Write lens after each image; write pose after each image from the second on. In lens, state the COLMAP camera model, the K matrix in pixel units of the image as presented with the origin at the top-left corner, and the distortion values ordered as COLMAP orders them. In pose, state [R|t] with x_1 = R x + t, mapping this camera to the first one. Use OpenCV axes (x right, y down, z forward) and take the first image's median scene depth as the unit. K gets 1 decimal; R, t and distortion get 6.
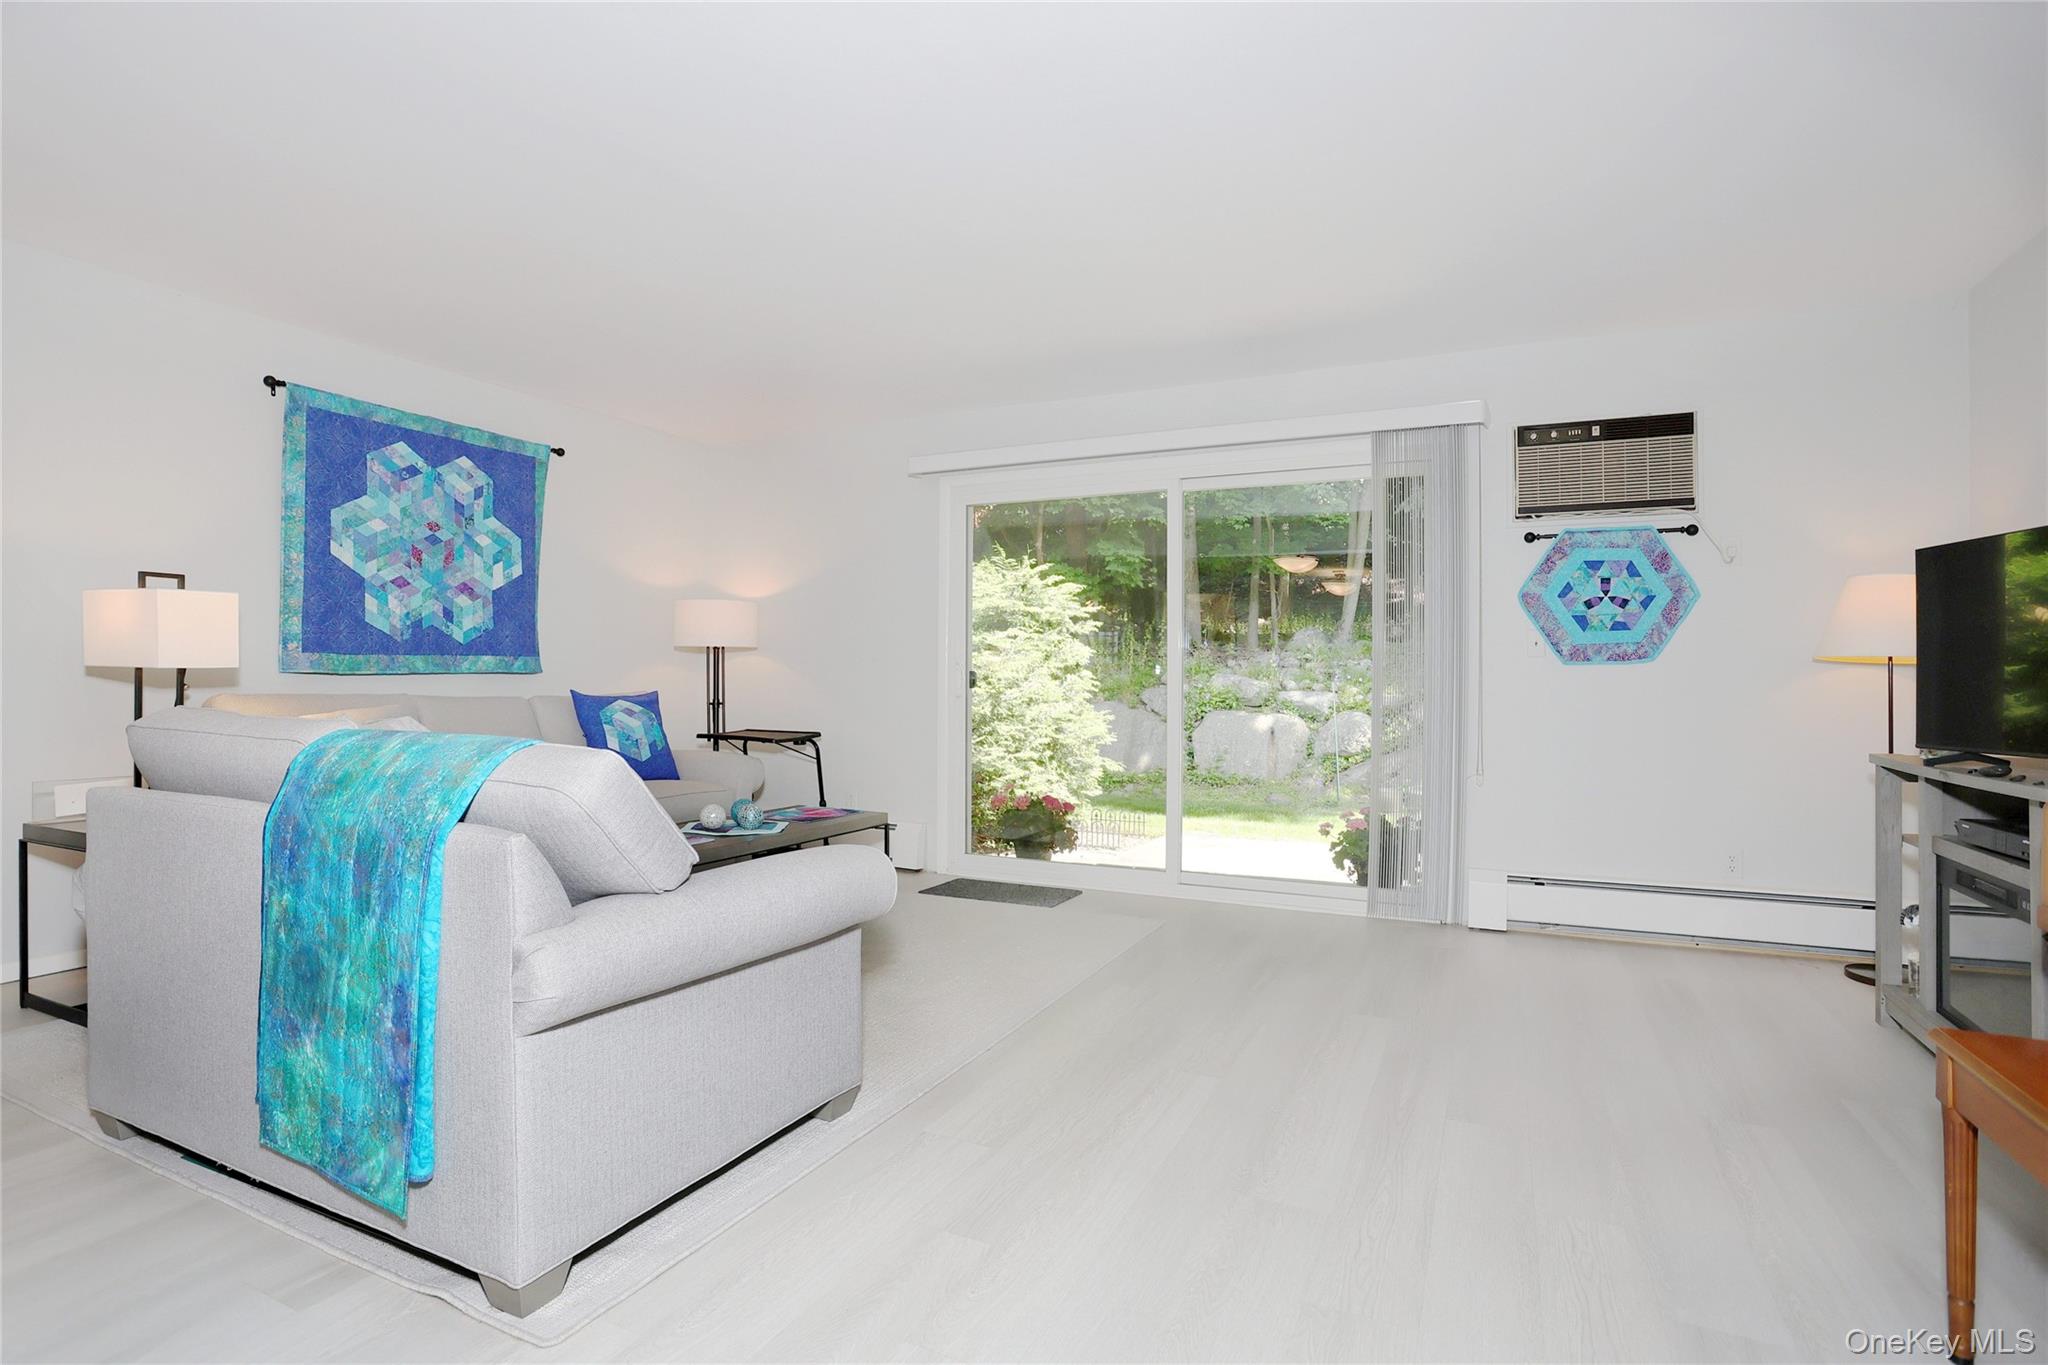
lens RADIAL K [[999.8, 0, 1015.8], [0, 999.8, 677.4], [0, 0, 1]] dist [-0.065217, 0.023974]
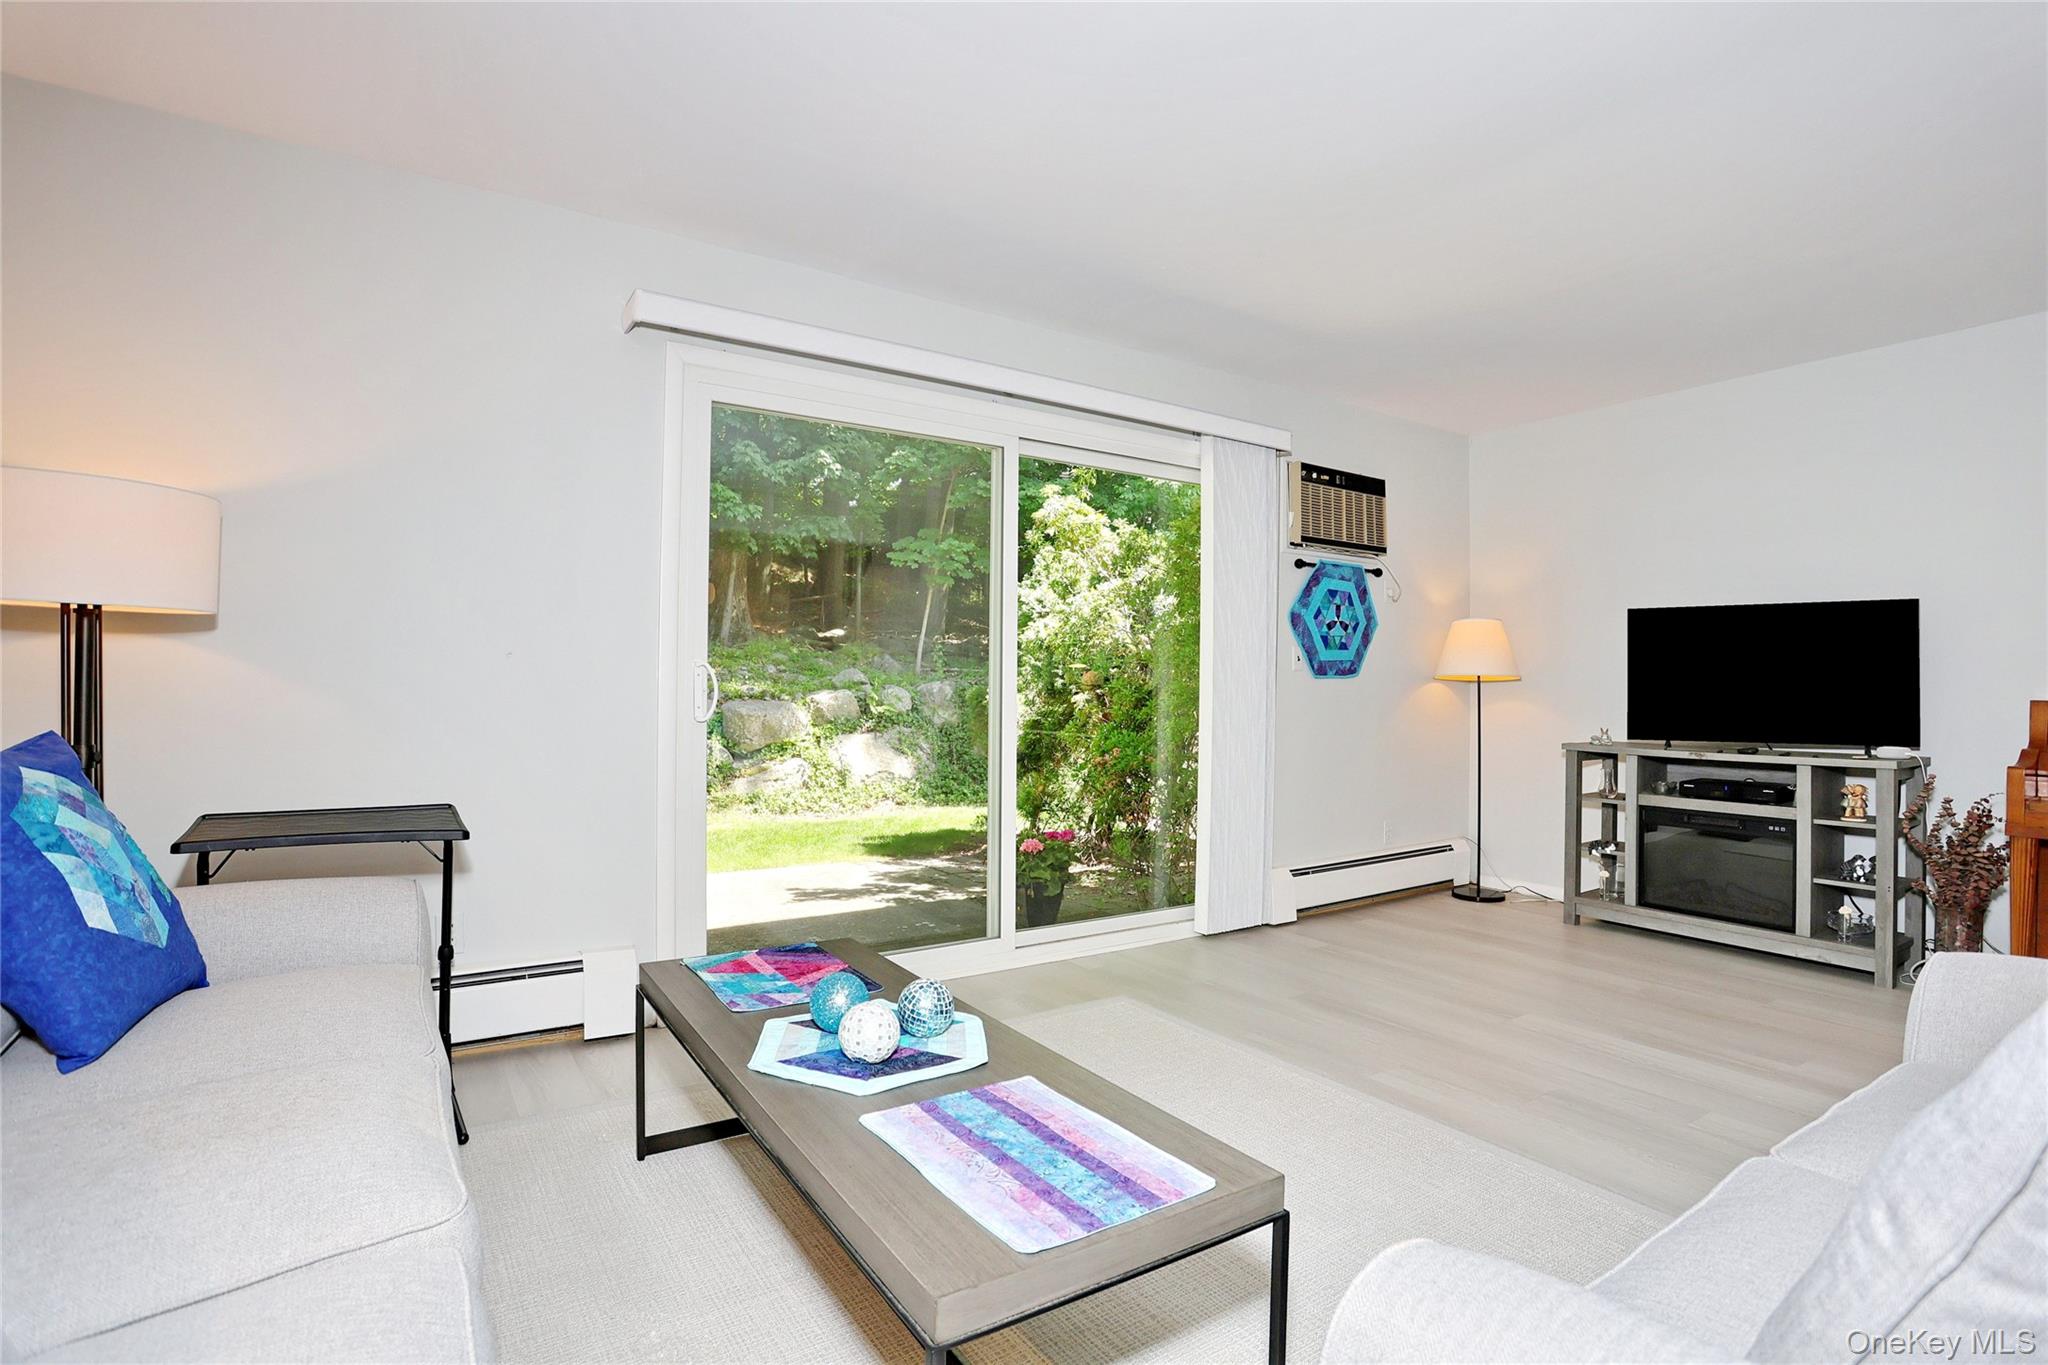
lens RADIAL K [[999.8, 0, 1034.2], [0, 999.8, 680.7], [0, 0, 1]] dist [-0.065217, 0.023974]
pose [[0.498943, -0.000022, 0.866635, -0.540724], [-0.007679, 0.999961, 0.004446, -0.011248], [-0.866601, -0.008873, 0.498924, 0.625677]]
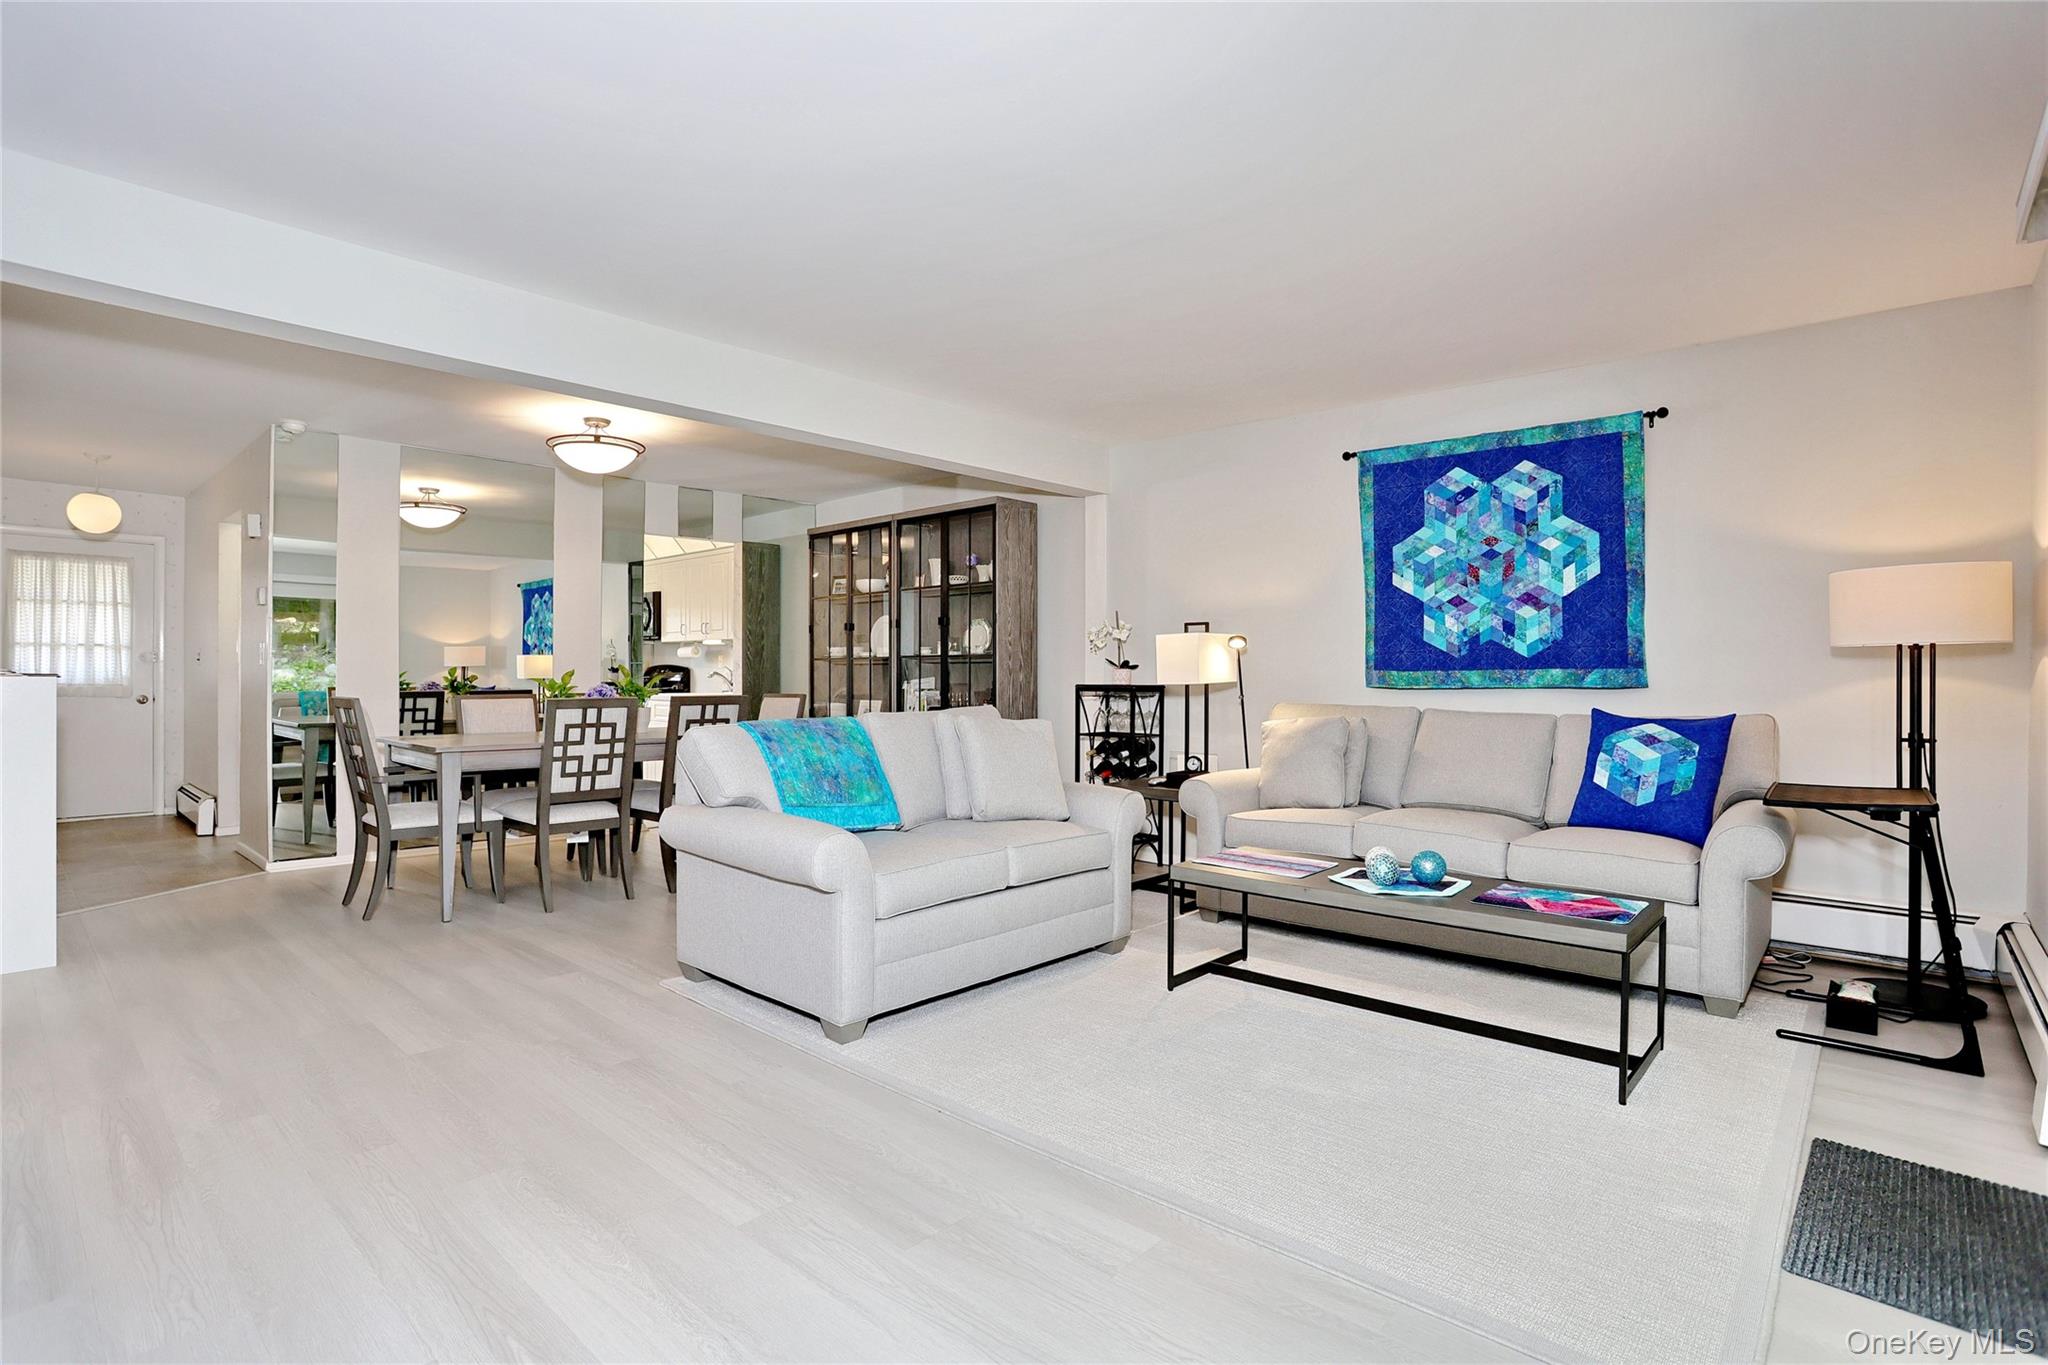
lens RADIAL K [[999.8, 0, 1026.3], [0, 999.8, 683.5], [0, 0, 1]] dist [-0.065217, 0.023974]
pose [[-0.277839, 0.000984, -0.960627, 0.496519], [-0.003149, 0.999993, 0.001935, -0.008955], [0.960623, 0.003562, -0.277834, 0.810732]]
